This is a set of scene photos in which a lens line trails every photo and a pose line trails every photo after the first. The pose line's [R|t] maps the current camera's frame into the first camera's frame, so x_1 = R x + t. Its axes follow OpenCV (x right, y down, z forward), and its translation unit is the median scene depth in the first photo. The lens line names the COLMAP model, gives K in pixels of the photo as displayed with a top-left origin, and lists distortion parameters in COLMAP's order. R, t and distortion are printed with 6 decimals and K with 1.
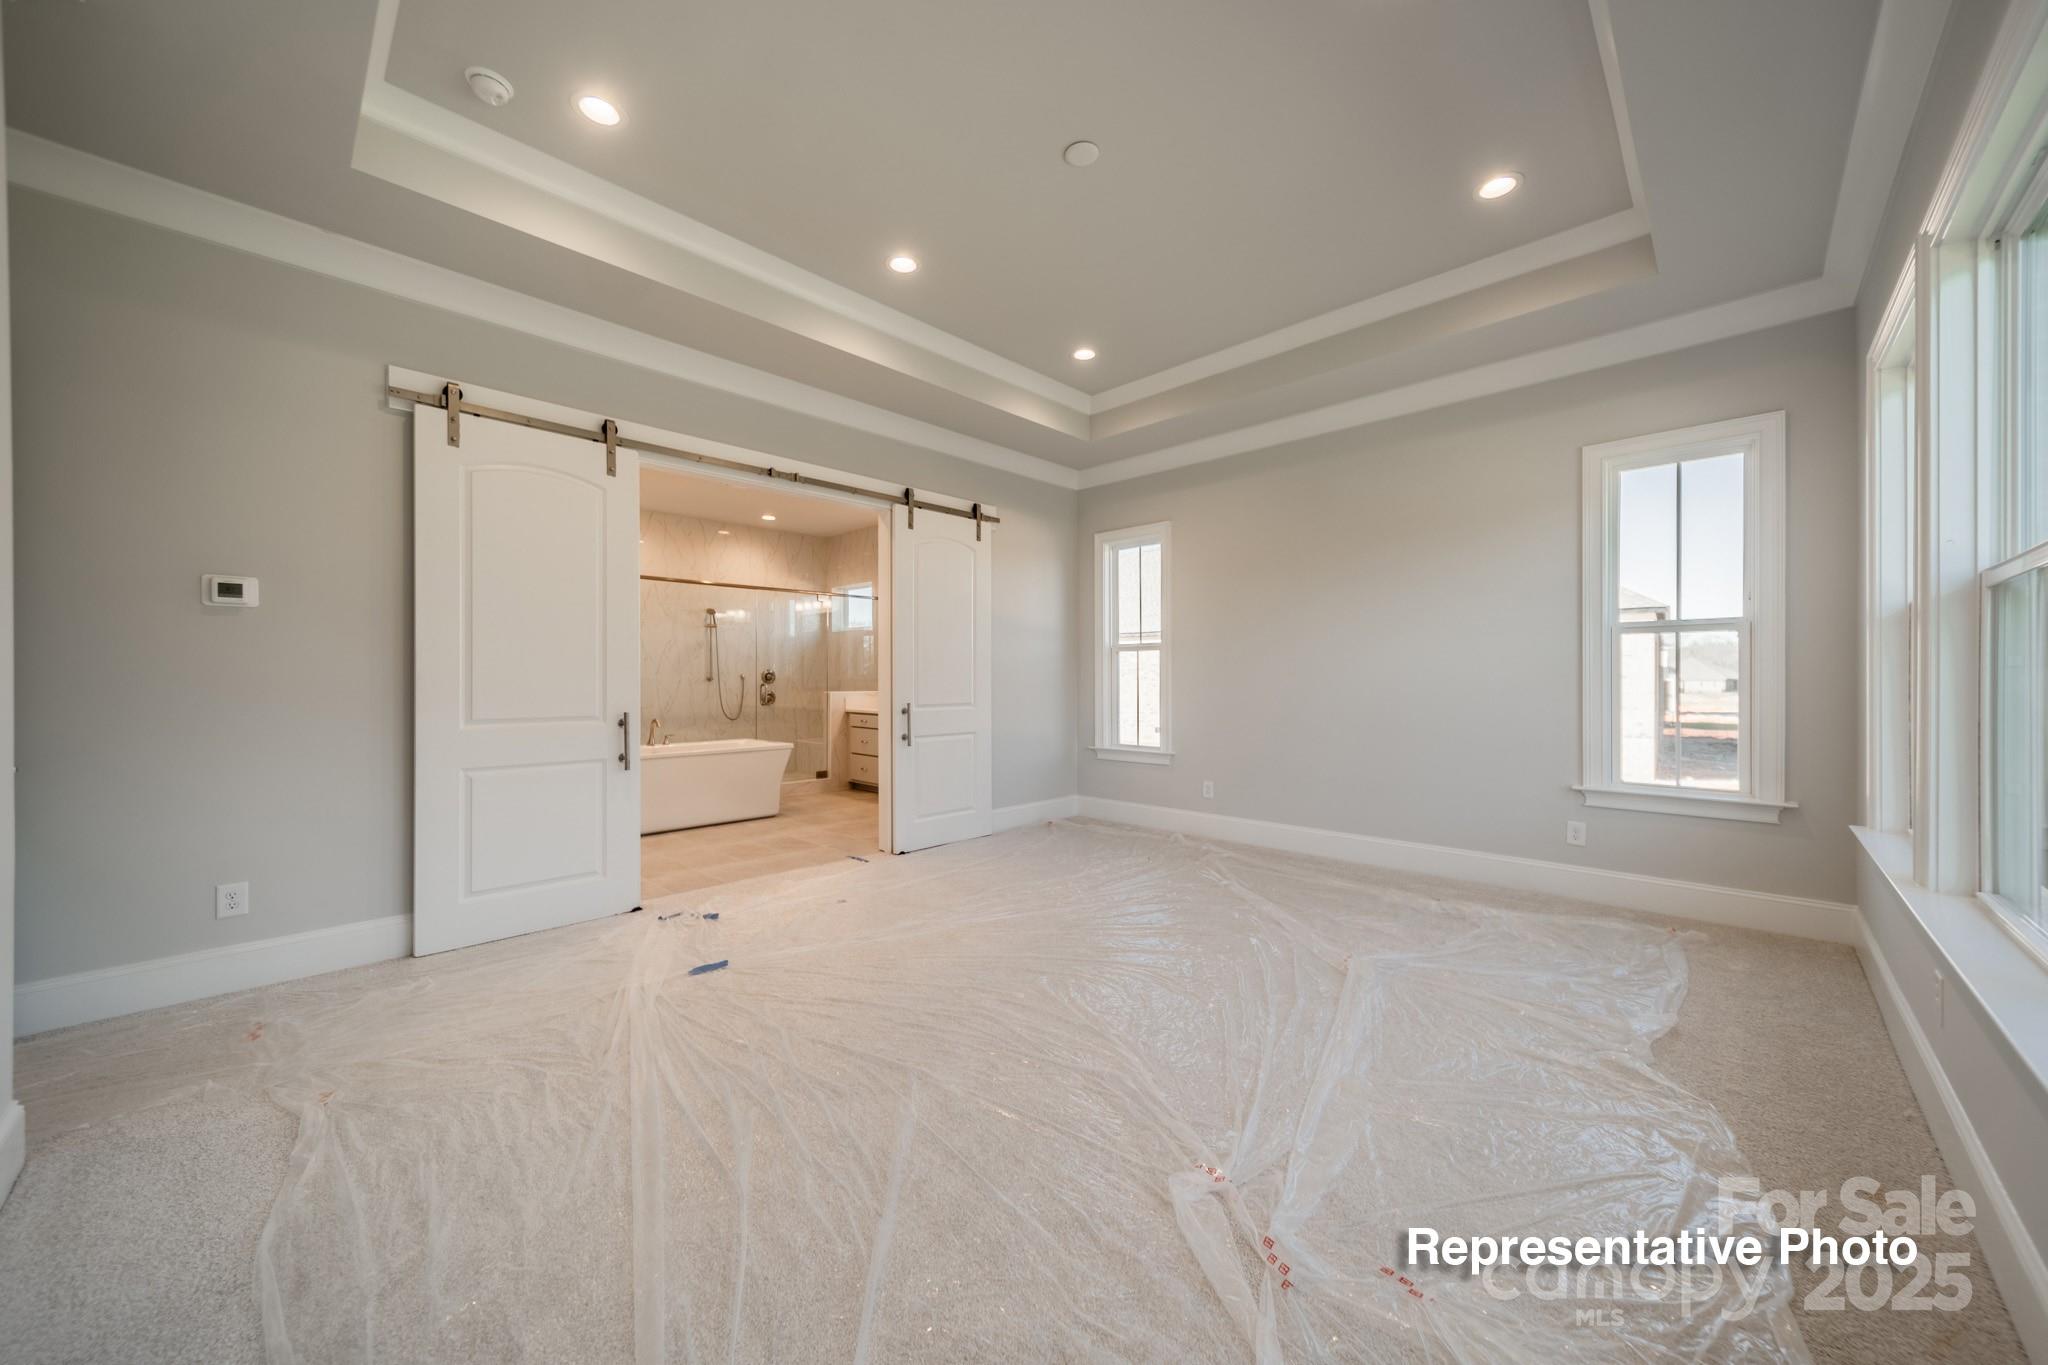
lens RADIAL K [[732.0, 0, 1028.8], [0, 732.0, 676.8], [0, 0, 1]] dist [0.002863, 0.000327]
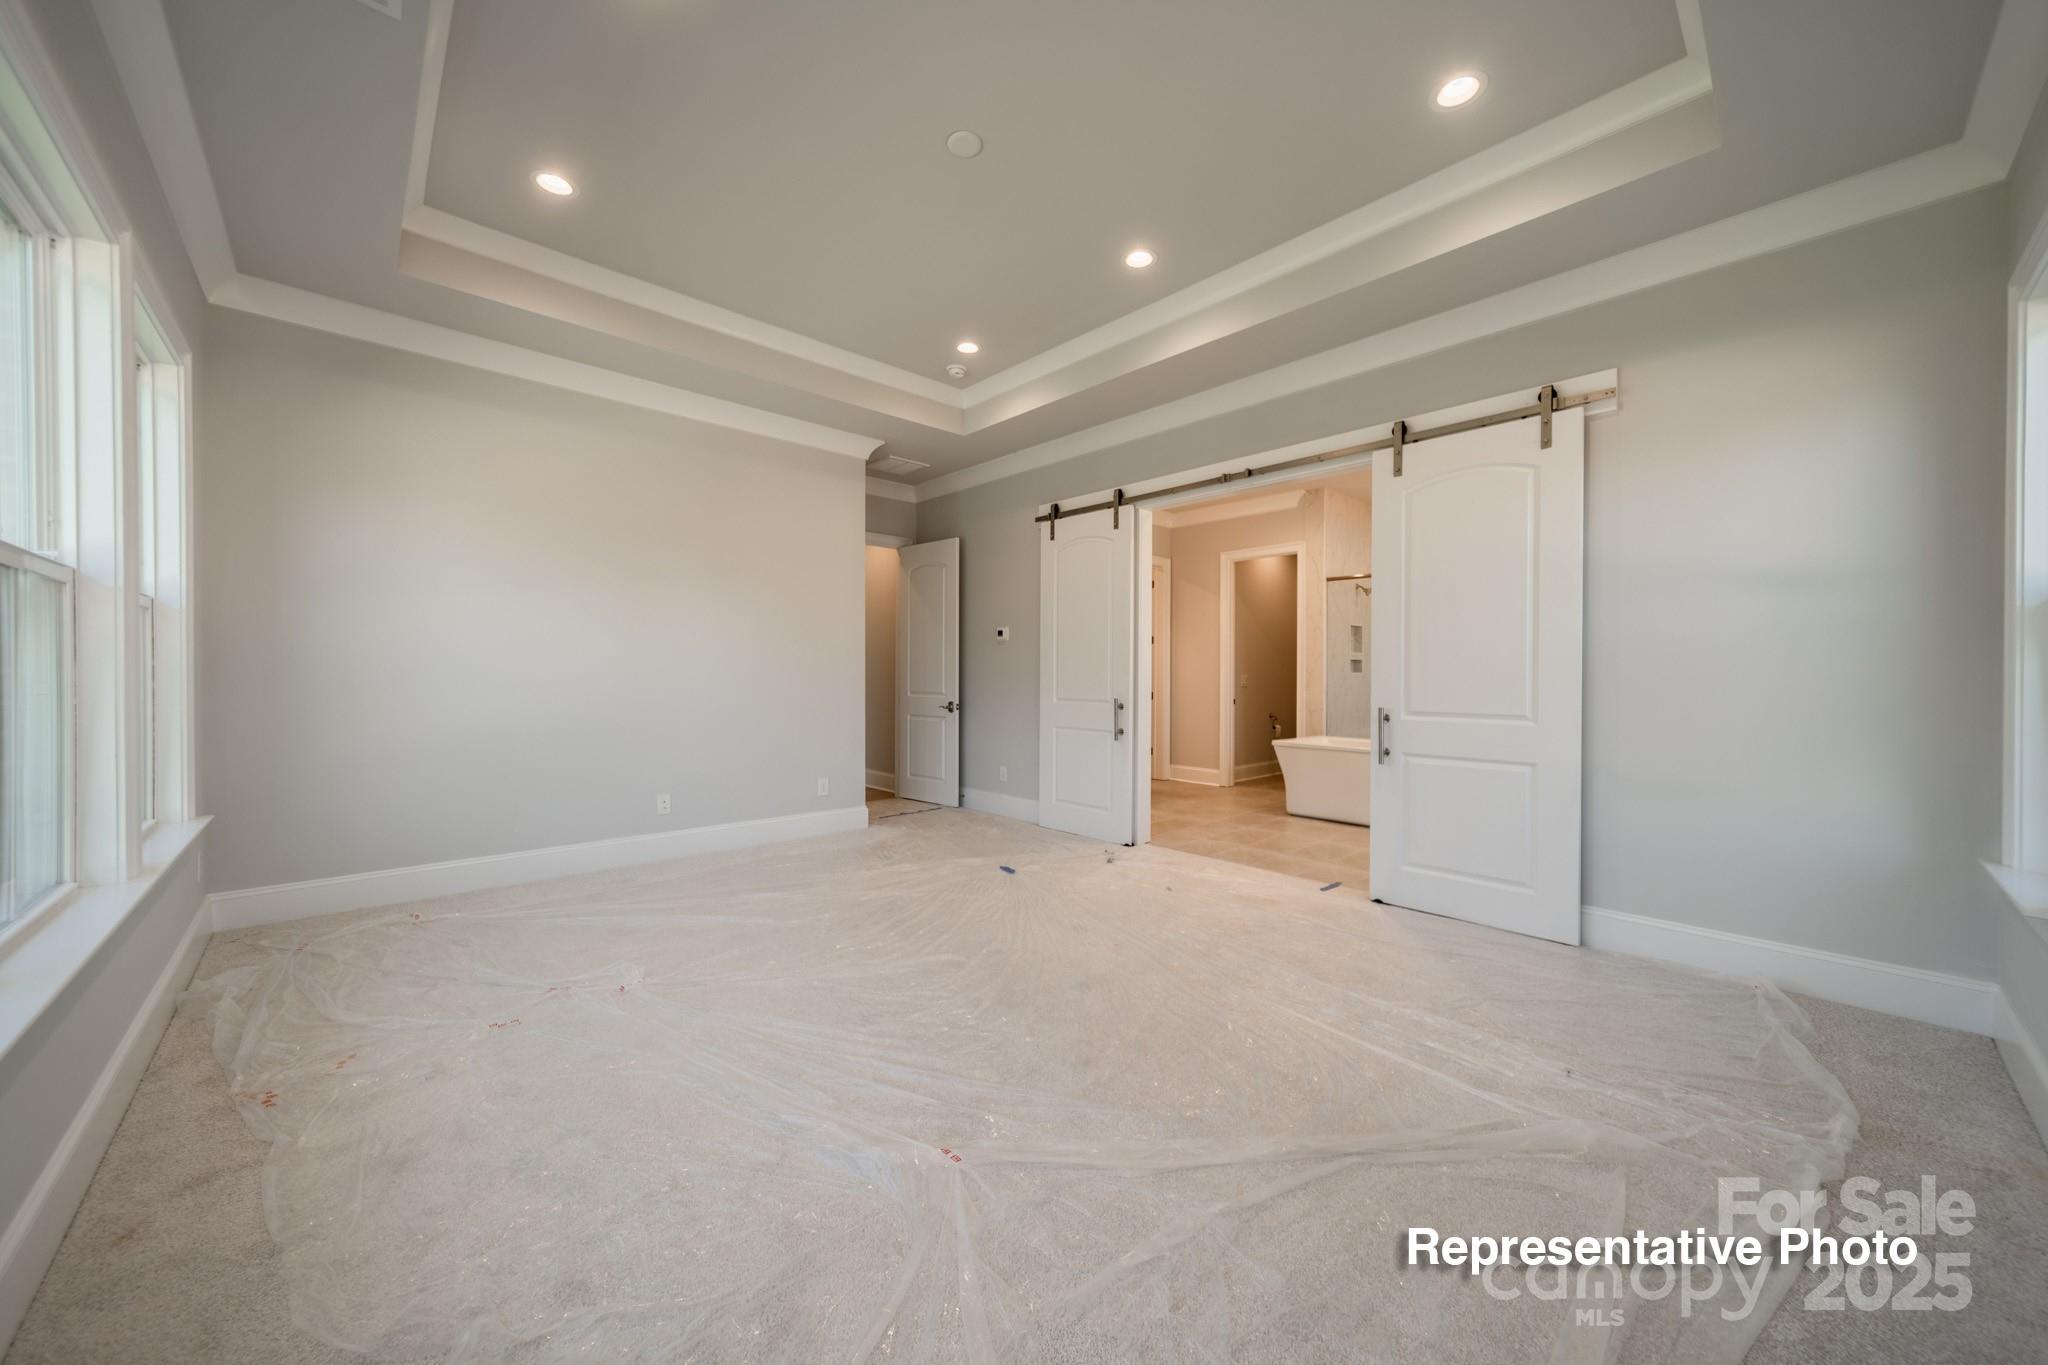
lens RADIAL K [[732.0, 0, 1003.1], [0, 732.0, 676.1], [0, 0, 1]] dist [0.002863, 0.000327]
pose [[-0.070015, 0.007355, -0.997519, 0.689706], [0.000669, 0.999973, 0.007326, -0.003682], [0.997546, -0.000155, -0.070018, 0.726032]]
